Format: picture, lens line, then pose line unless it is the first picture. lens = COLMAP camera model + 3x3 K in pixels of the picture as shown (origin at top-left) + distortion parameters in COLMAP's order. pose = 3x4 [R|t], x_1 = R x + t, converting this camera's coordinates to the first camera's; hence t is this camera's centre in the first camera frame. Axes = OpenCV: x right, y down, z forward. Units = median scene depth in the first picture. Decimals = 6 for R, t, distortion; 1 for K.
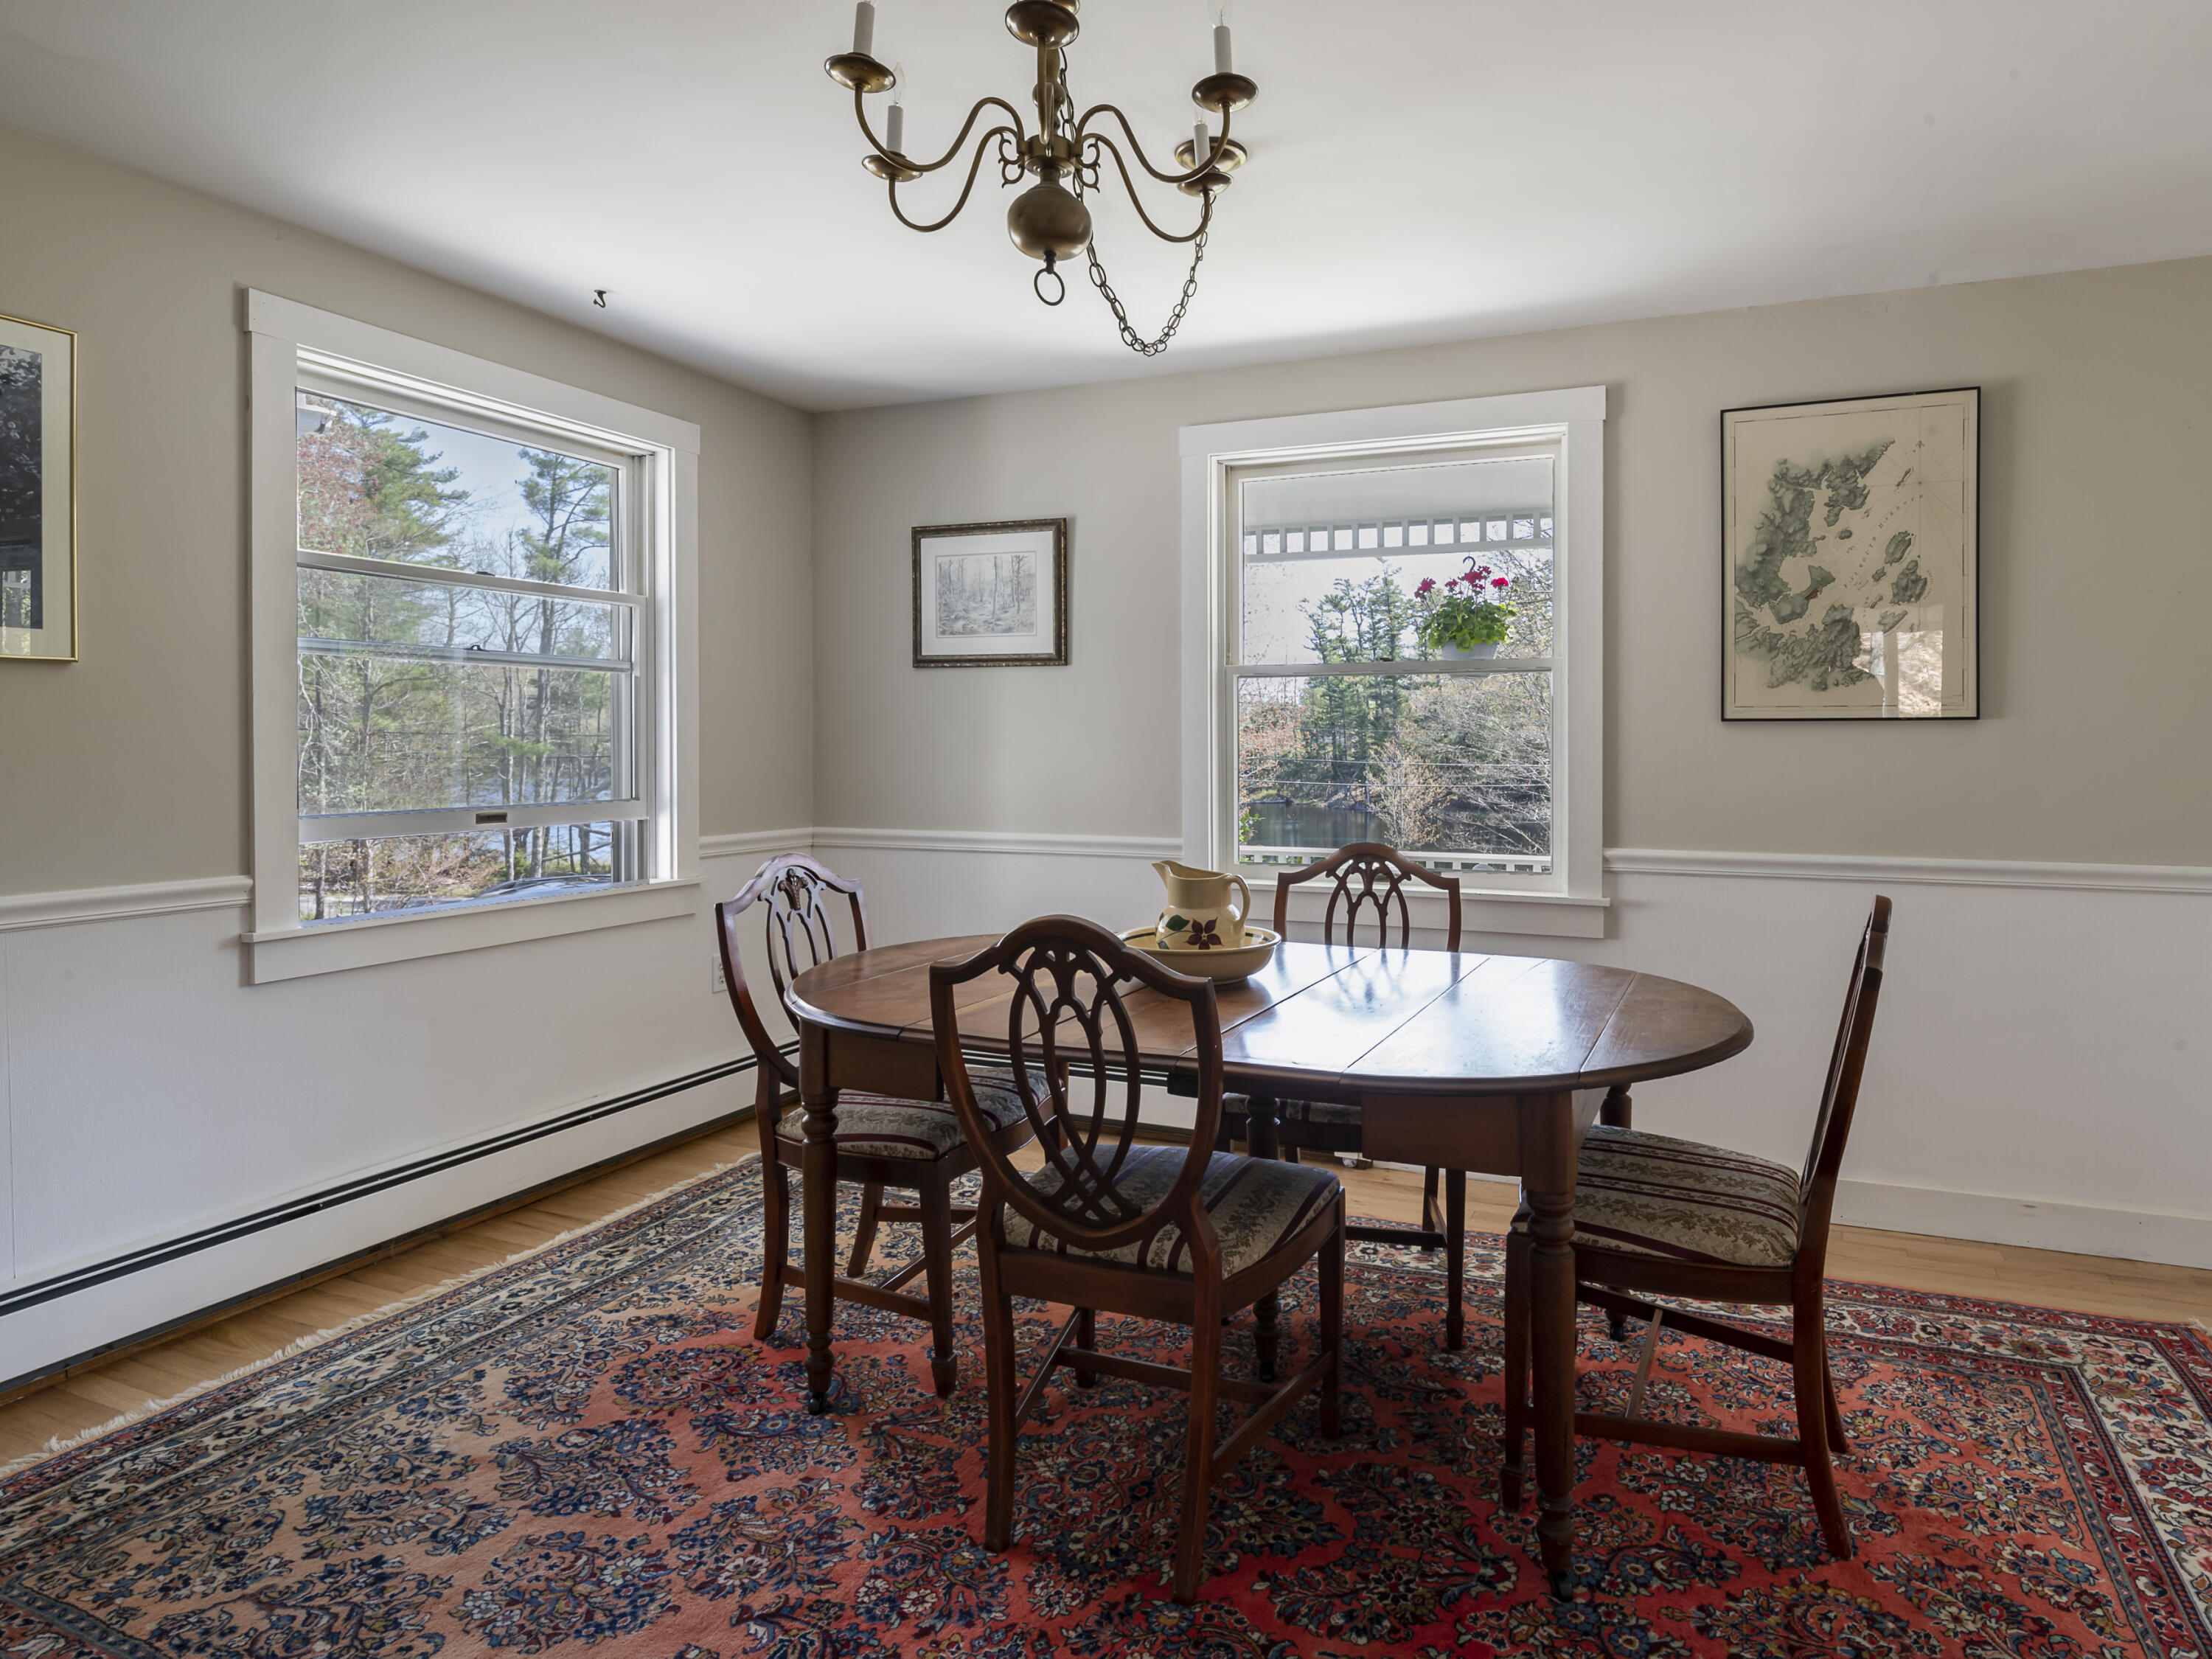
lens RADIAL K [[1212.8, 0, 1105.9], [0, 1212.8, 738.0], [0, 0, 1]] dist [-0.001607, -0.002431]
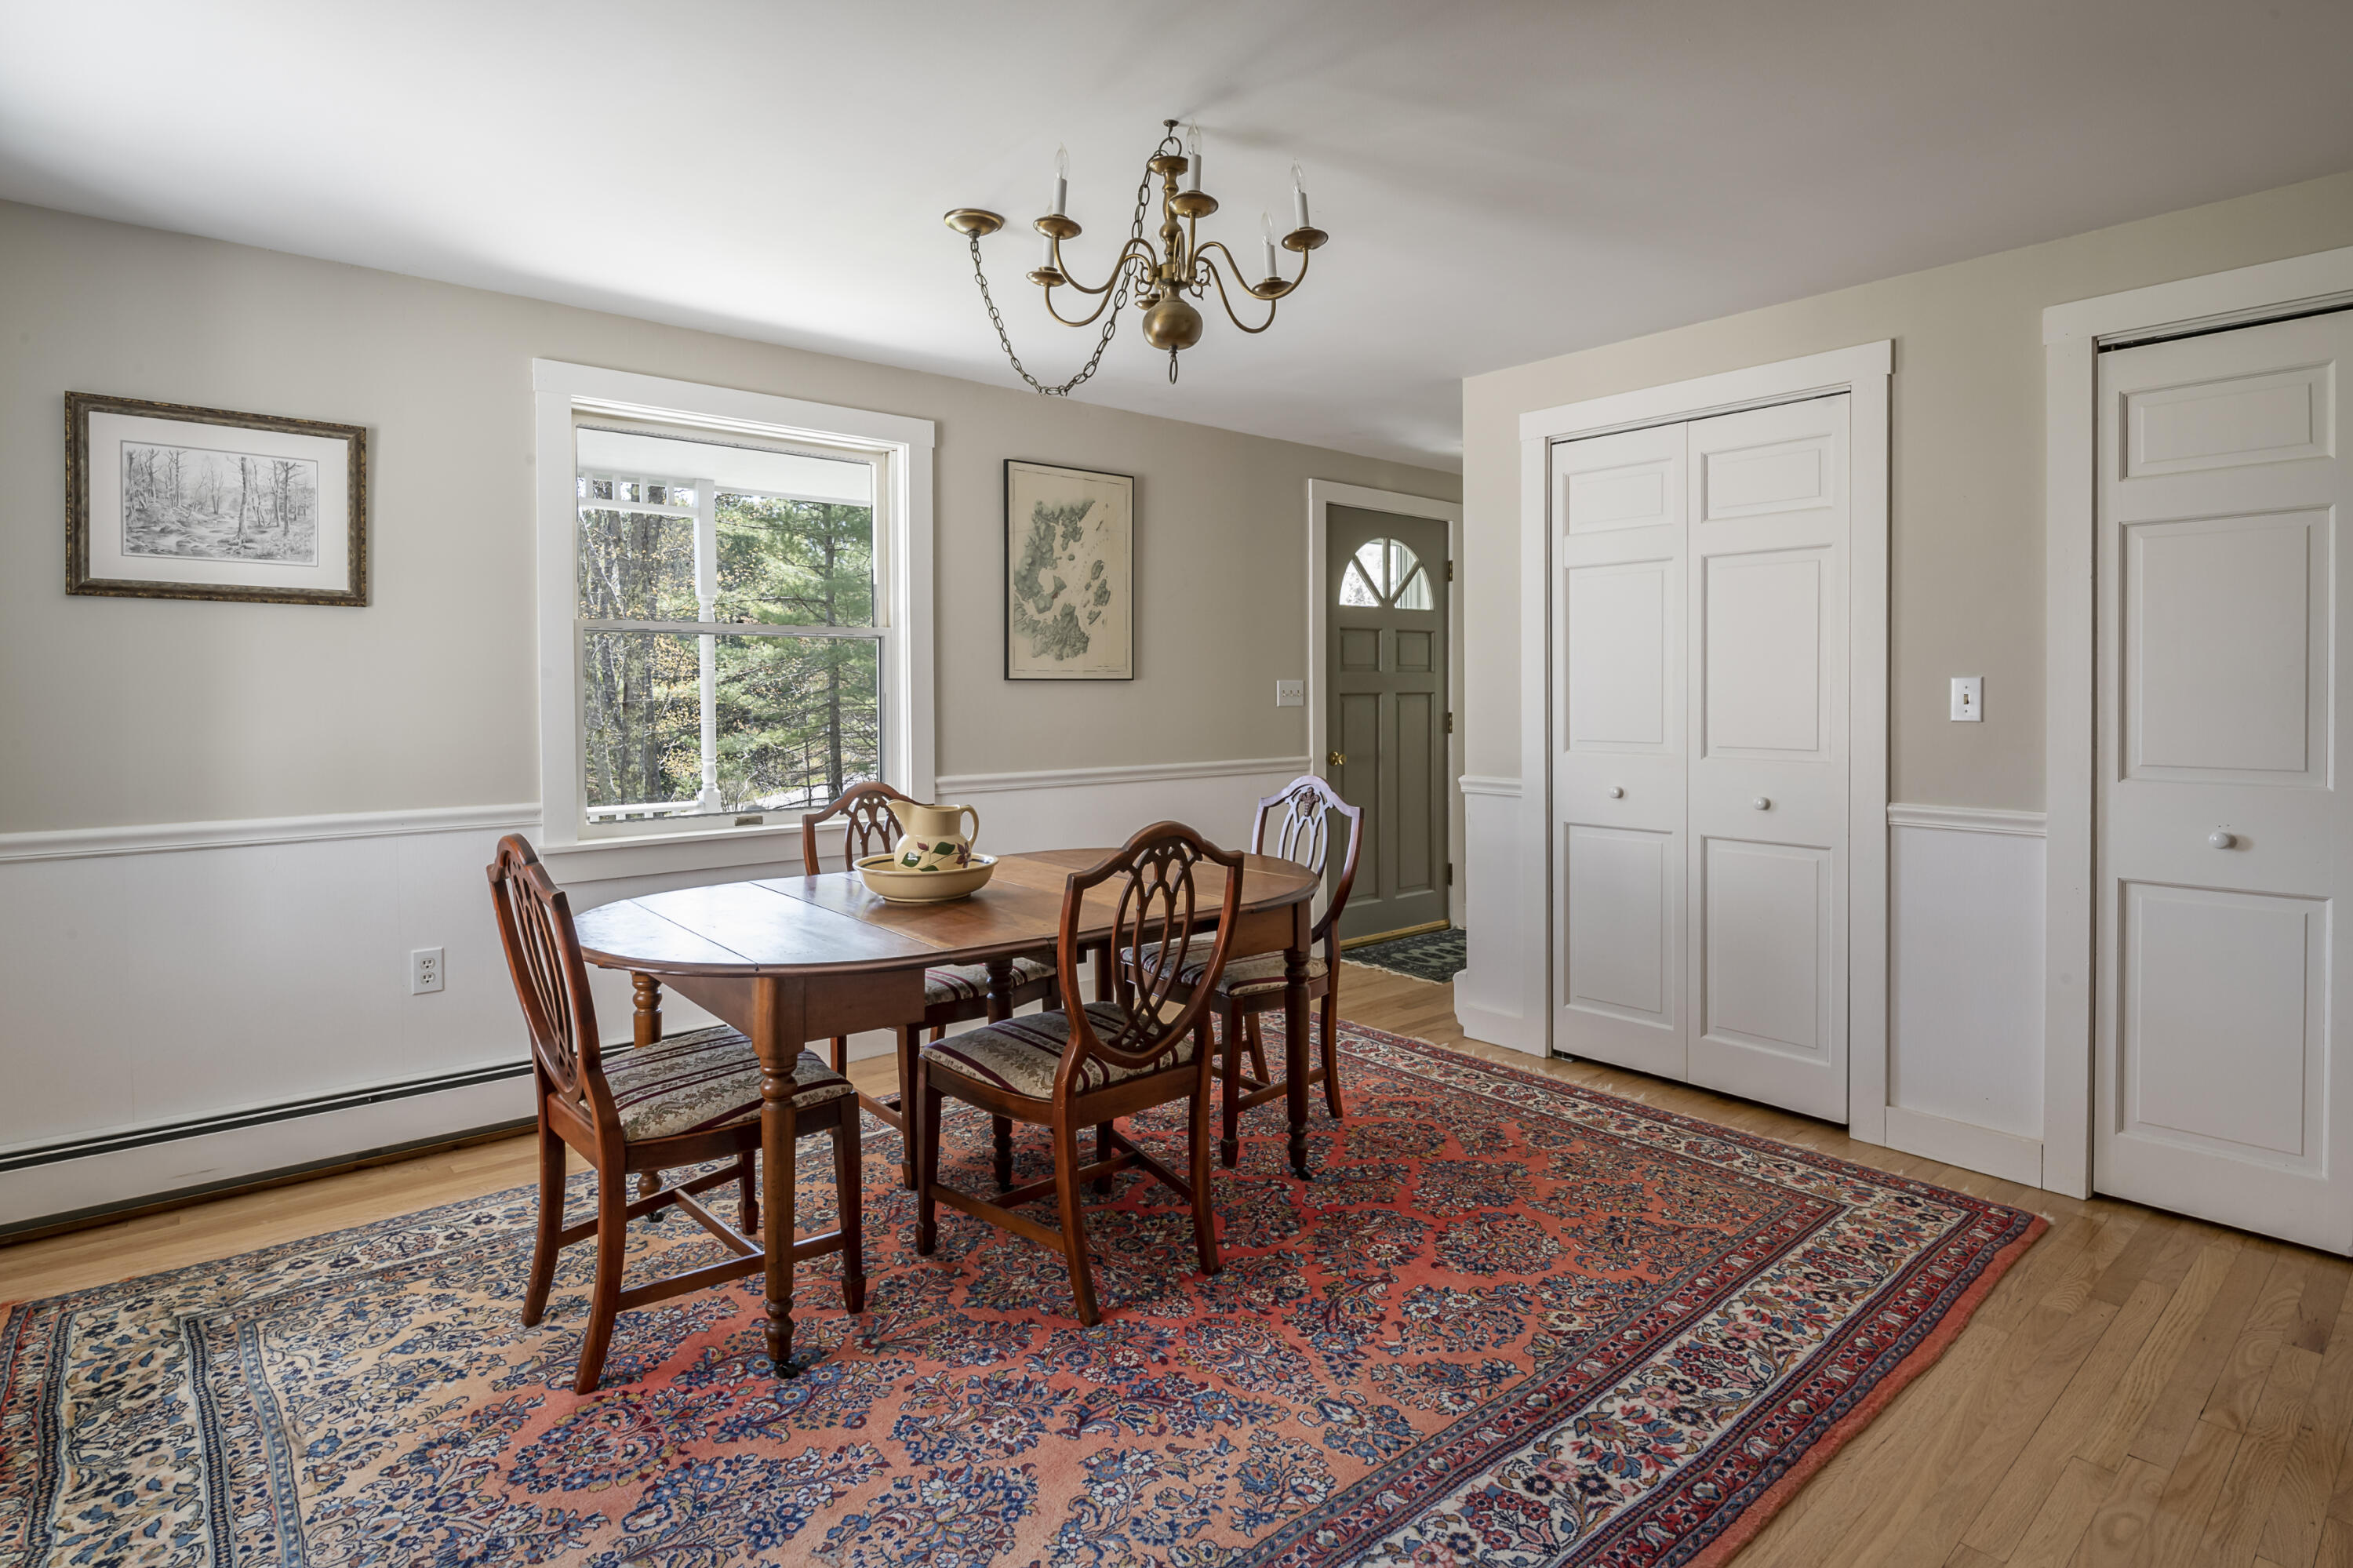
lens RADIAL K [[1186.4, 0, 1176.3], [0, 1186.4, 700.4], [0, 0, 1]] dist [-0.005208, -0.002215]
pose [[0.477622, -0.009754, 0.878511, -0.637713], [0.003405, 0.999951, 0.009251, -0.002805], [-0.878559, -0.001427, 0.477632, 0.178504]]
